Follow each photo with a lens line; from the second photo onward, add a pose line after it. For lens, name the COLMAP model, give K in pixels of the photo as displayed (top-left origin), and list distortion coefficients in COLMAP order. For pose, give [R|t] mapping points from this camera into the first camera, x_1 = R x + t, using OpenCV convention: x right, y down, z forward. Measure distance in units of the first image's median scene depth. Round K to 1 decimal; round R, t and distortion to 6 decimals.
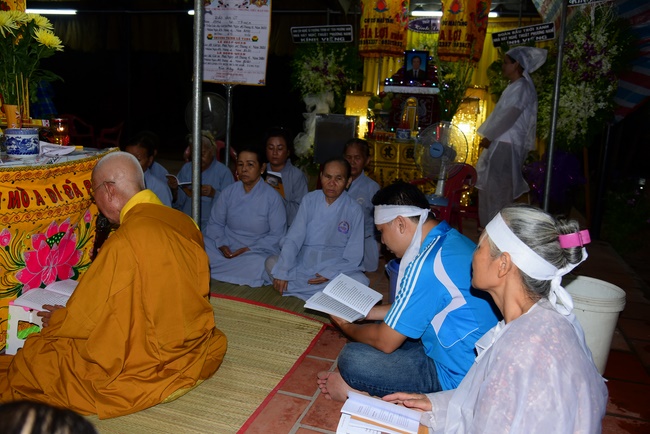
lens RADIAL K [[552.4, 0, 325.0], [0, 552.4, 217.0], [0, 0, 1]] dist [-0.018929, -0.000420]
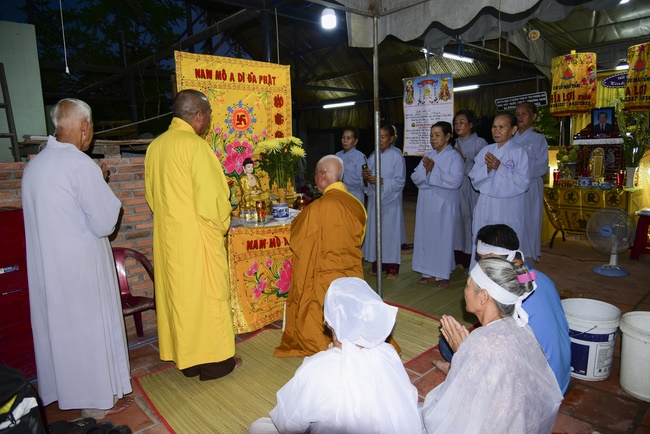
lens RADIAL K [[452.8, 0, 325.0], [0, 452.8, 217.0], [0, 0, 1]] dist [-0.020214, -0.002976]
pose [[0.863668, -0.014797, -0.503844, 0.133731], [-0.014198, 0.998458, -0.053661, -0.013970], [0.503861, 0.053499, 0.862126, -0.091682]]
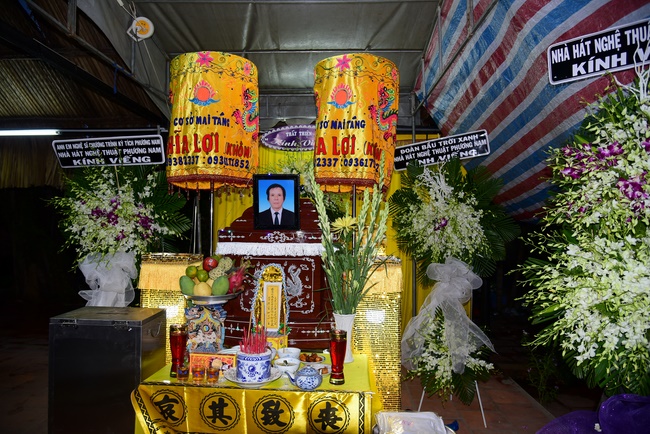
lens RADIAL K [[452.8, 0, 325.0], [0, 452.8, 217.0], [0, 0, 1]] dist [-0.020214, -0.002976]
pose [[0.972585, -0.037770, 0.229458, 0.111195], [0.086977, 0.974189, -0.208305, -0.168206], [-0.215668, 0.222552, 0.950767, 0.587574]]
